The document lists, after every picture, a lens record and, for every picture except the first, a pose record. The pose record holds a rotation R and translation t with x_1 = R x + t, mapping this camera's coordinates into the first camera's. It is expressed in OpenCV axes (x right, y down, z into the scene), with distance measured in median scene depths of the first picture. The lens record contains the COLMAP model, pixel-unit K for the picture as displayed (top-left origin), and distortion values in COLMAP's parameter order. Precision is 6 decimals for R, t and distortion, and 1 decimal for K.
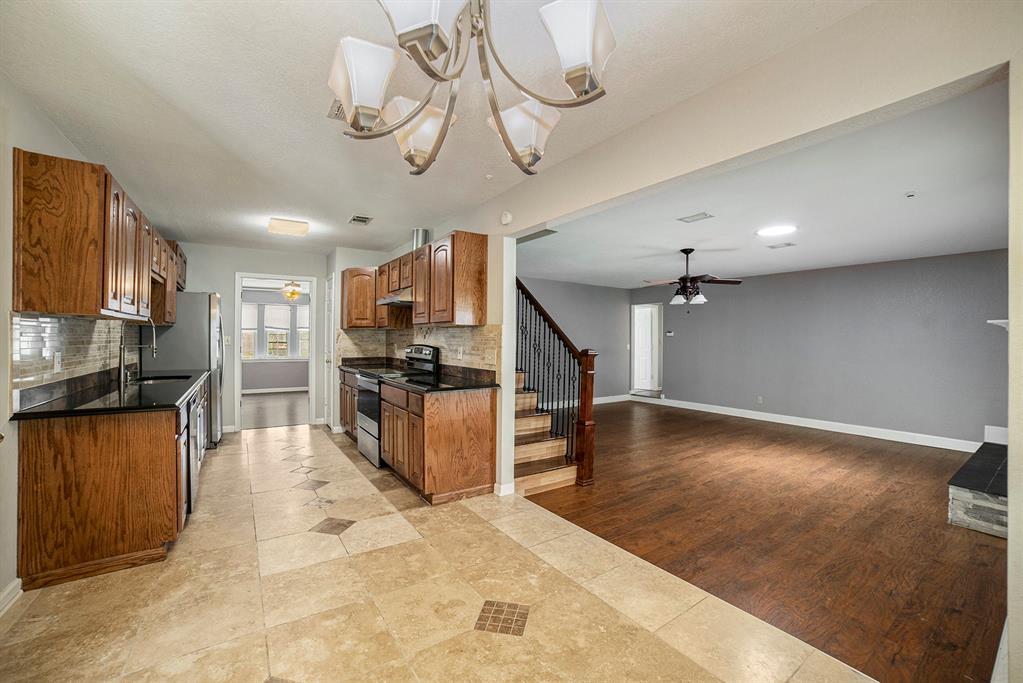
lens RADIAL K [[427.3, 0, 521.4], [0, 427.3, 344.6], [0, 0, 1]] dist [-0.103221, 0.032830]
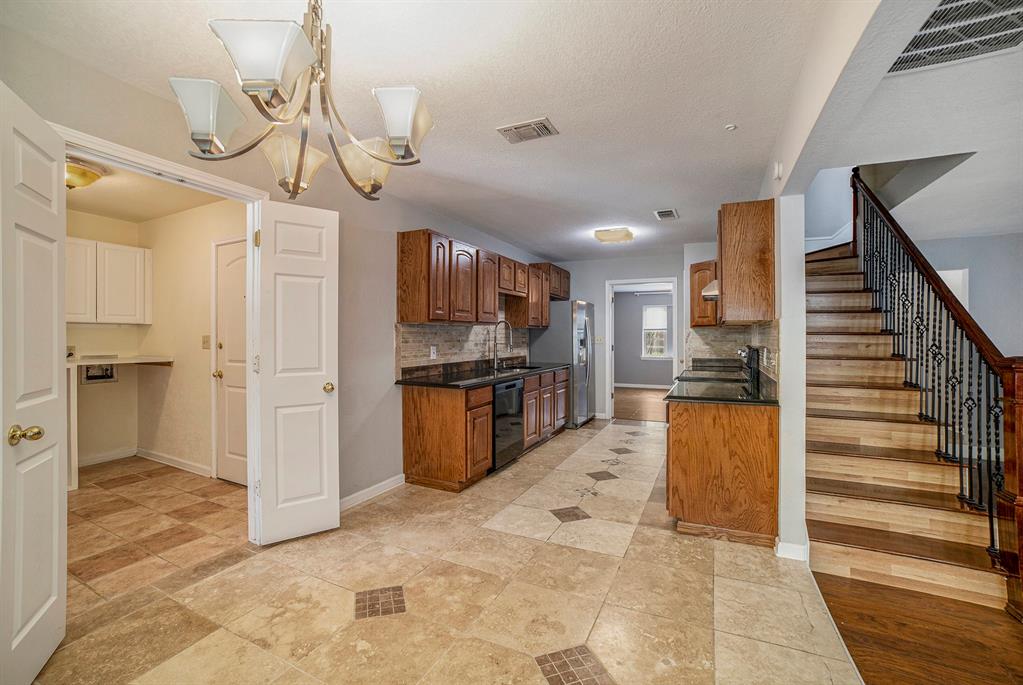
lens RADIAL K [[433.1, 0, 511.1], [0, 433.1, 339.6], [0, 0, 1]] dist [-0.090268, 0.031765]
pose [[0.489819, -0.000145, -0.871824, 0.326030], [-0.010161, 0.999931, -0.005876, -0.001368], [0.871765, 0.011737, 0.489784, 0.244913]]
